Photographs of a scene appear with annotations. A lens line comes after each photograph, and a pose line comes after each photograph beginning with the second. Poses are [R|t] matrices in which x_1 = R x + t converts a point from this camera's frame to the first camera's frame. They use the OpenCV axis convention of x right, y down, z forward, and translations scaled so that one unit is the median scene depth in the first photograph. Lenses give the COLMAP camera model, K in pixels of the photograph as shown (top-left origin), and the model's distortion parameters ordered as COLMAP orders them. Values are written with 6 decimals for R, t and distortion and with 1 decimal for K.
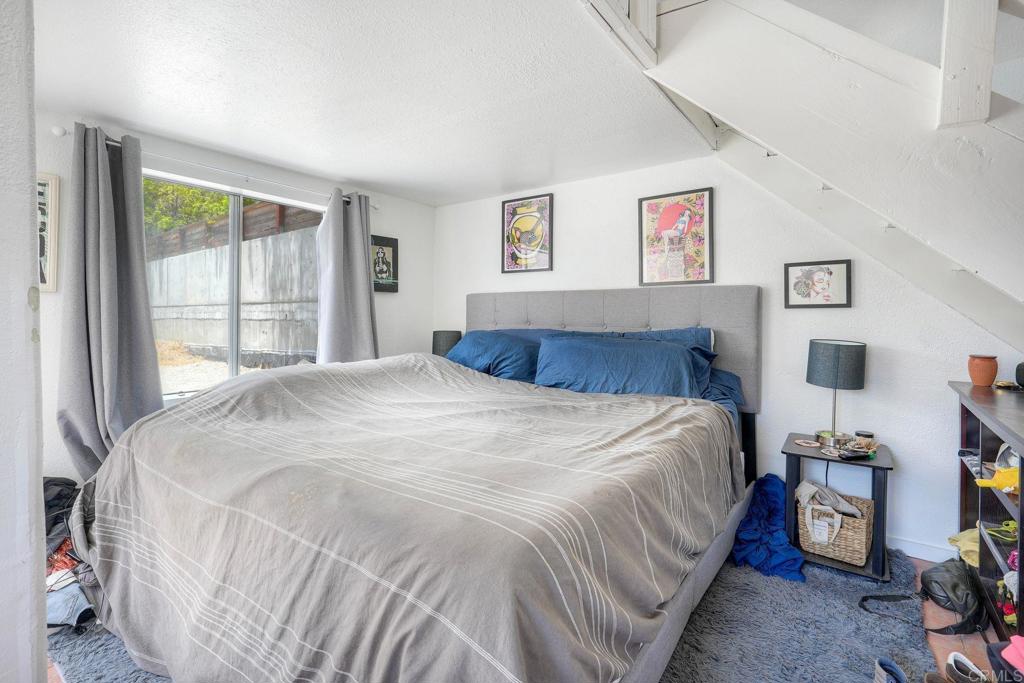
lens RADIAL K [[470.9, 0, 525.7], [0, 470.9, 319.2], [0, 0, 1]] dist [-0.011693, 0.000132]
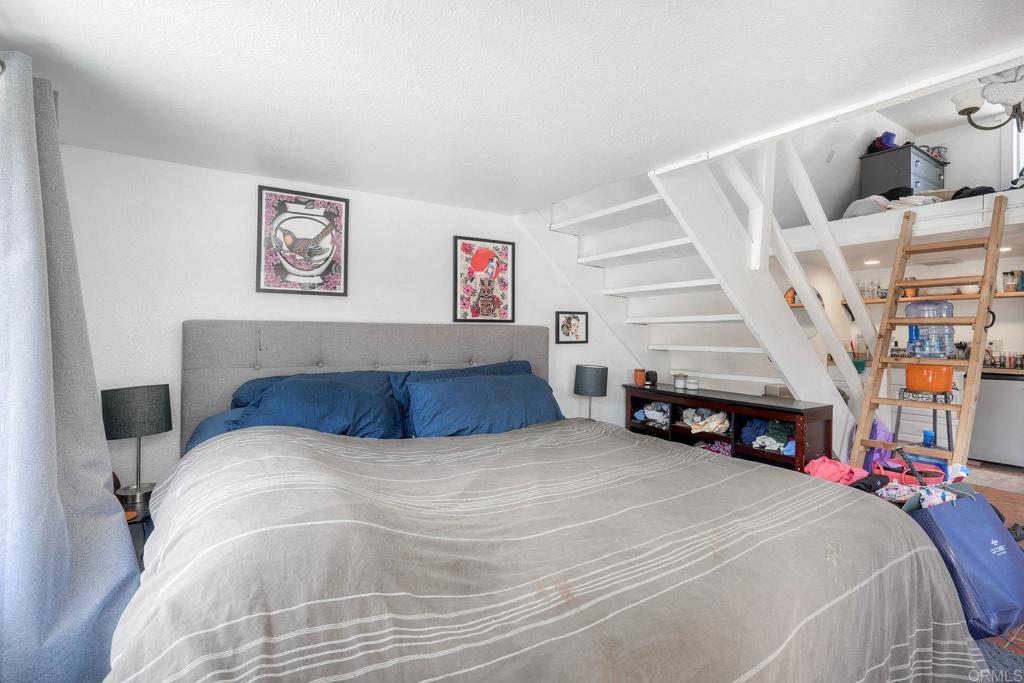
lens RADIAL K [[470.9, 0, 511.3], [0, 470.9, 337.6], [0, 0, 1]] dist [-0.011693, 0.000132]
pose [[0.385878, -0.006306, 0.922528, -0.687323], [0.005379, 0.999975, 0.004586, -0.043260], [-0.922534, 0.003193, 0.385903, 0.527364]]
